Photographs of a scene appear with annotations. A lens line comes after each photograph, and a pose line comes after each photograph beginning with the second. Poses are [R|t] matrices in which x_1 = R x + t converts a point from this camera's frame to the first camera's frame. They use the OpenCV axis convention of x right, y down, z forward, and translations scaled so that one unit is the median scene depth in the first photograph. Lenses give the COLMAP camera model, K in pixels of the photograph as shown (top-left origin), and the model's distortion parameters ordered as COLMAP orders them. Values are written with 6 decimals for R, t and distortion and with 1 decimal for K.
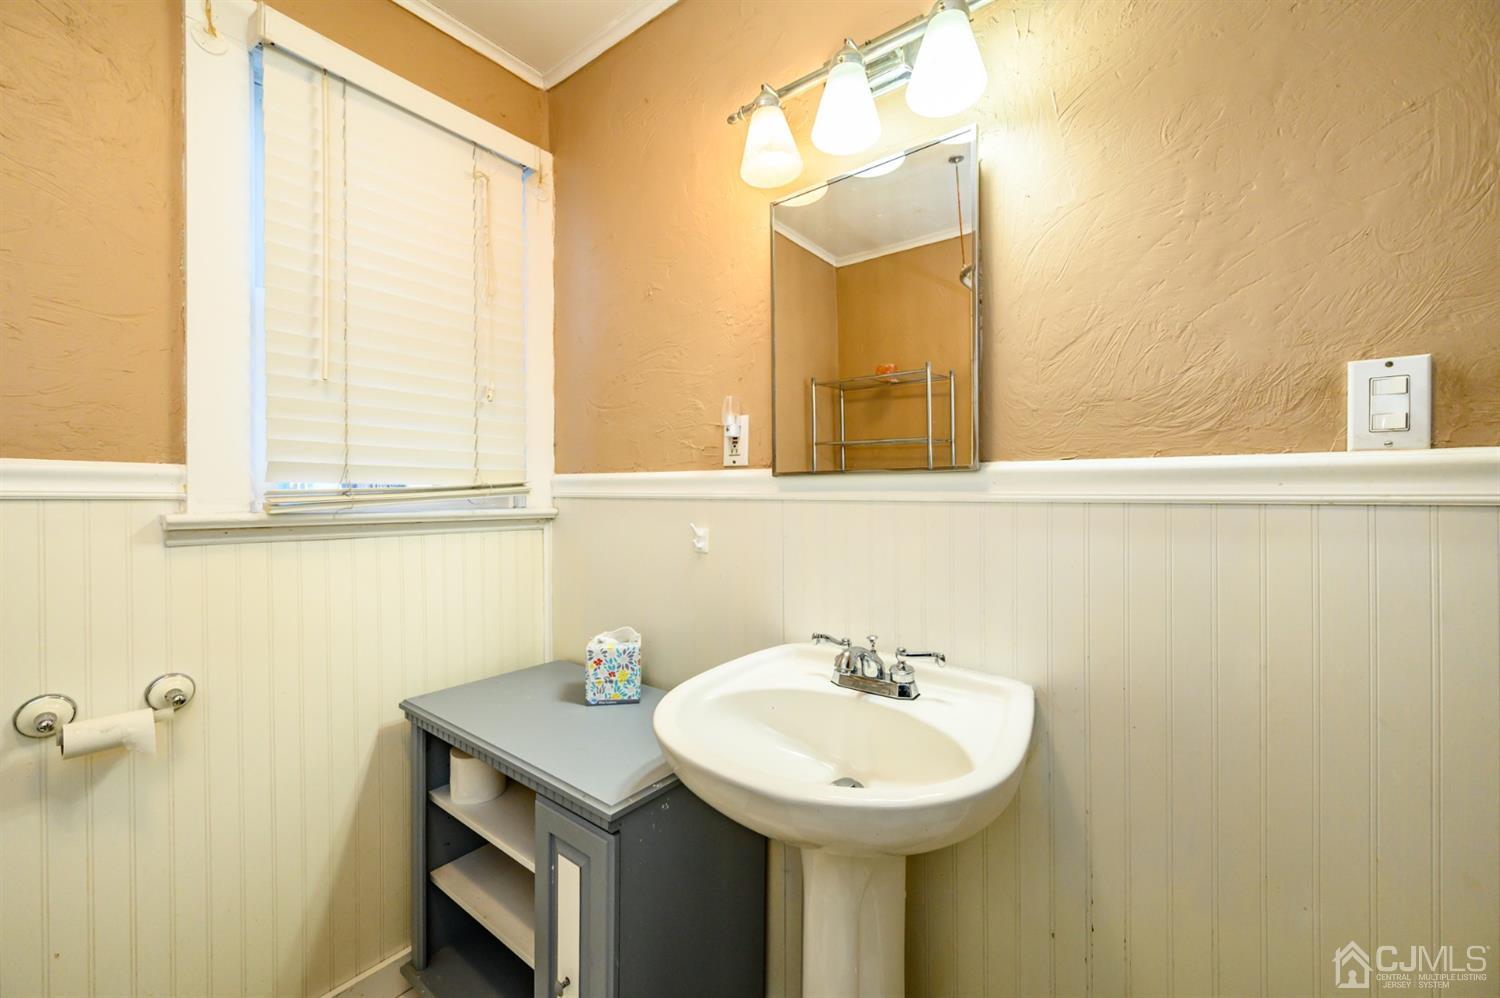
lens RADIAL K [[589.5, 0, 749.1], [0, 589.5, 501.3], [0, 0, 1]] dist [0.001641, -0.000562]
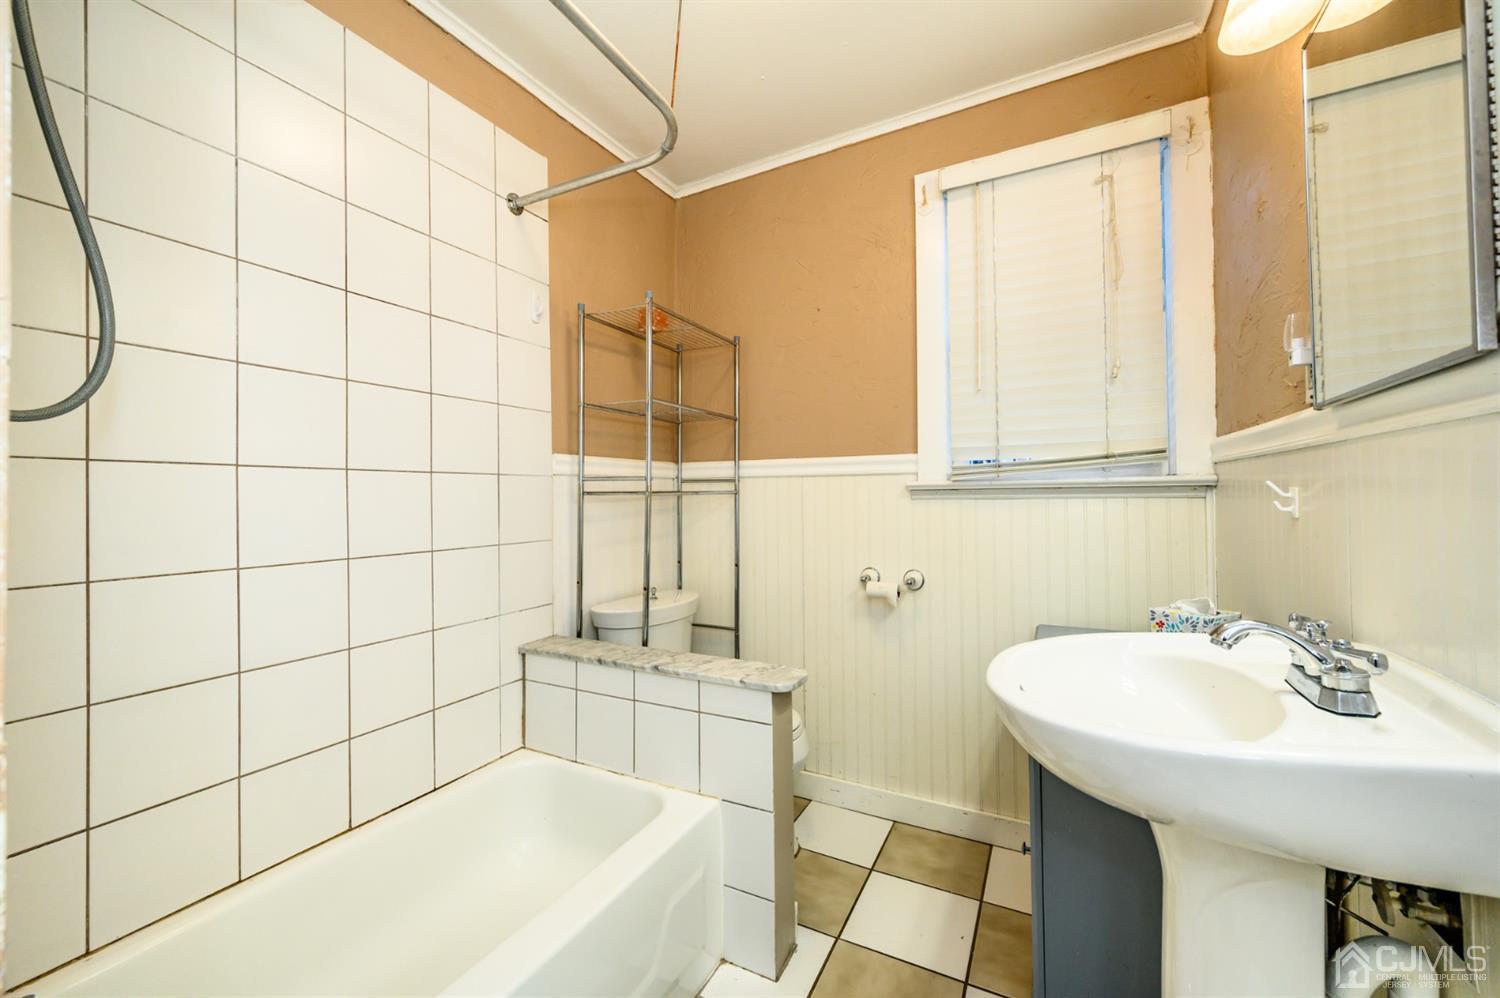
lens RADIAL K [[589.5, 0, 748.5], [0, 589.5, 493.7], [0, 0, 1]] dist [0.001641, -0.000562]
pose [[0.177318, -0.007082, -0.984128, 0.518196], [0.007252, 0.999956, -0.005889, 0.048454], [0.984127, -0.006092, 0.177362, 0.131792]]
